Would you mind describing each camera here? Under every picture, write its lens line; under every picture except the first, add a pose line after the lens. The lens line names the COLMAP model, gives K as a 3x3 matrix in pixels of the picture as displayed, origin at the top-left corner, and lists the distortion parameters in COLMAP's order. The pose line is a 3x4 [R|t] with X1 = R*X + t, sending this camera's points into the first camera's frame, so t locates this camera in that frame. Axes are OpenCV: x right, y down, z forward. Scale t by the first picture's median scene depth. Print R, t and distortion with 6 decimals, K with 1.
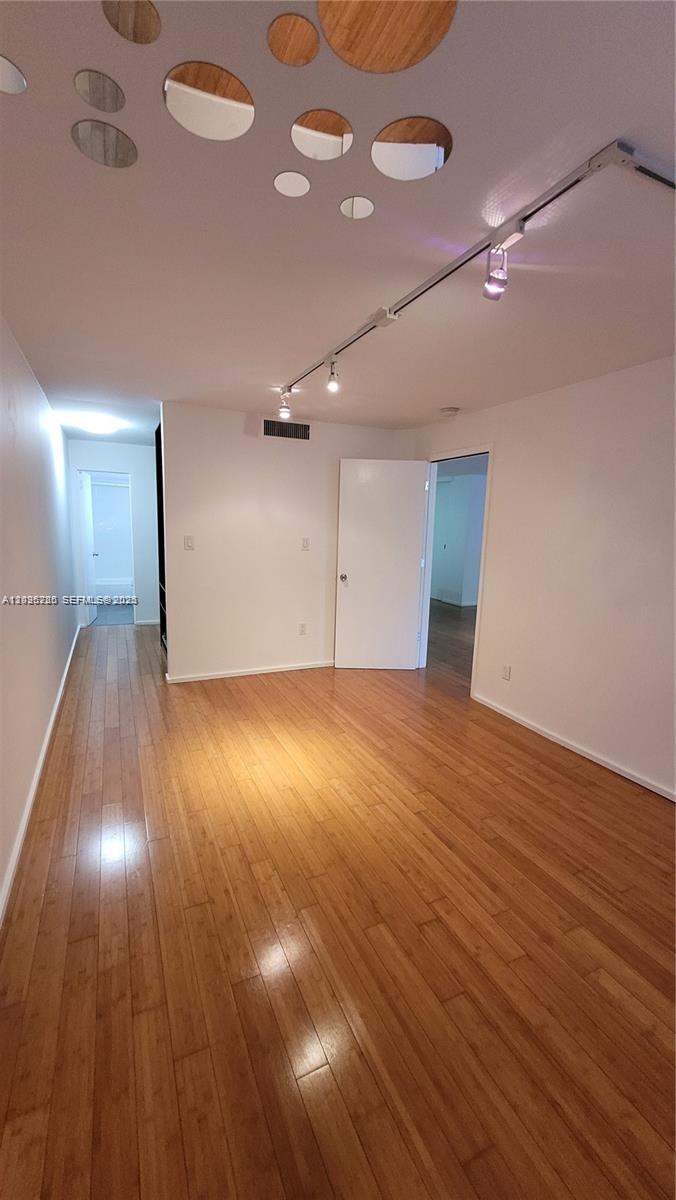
lens RADIAL K [[471.2, 0, 327.2], [0, 471.2, 595.5], [0, 0, 1]] dist [0.002675, -0.000629]
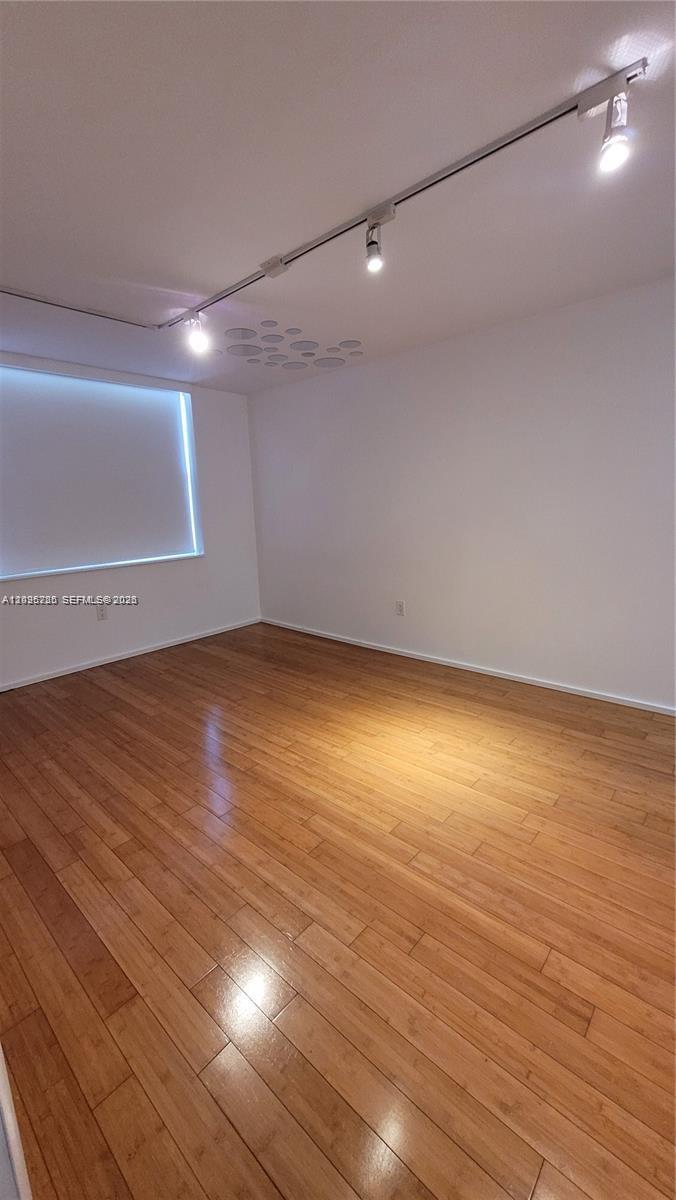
lens RADIAL K [[471.2, 0, 327.2], [0, 471.2, 595.5], [0, 0, 1]] dist [0.002675, -0.000629]
pose [[-0.918812, 0.082095, -0.386064, 0.378651], [-0.051408, 0.944906, 0.323279, -0.200400], [0.391334, 0.316879, -0.863971, 1.699155]]
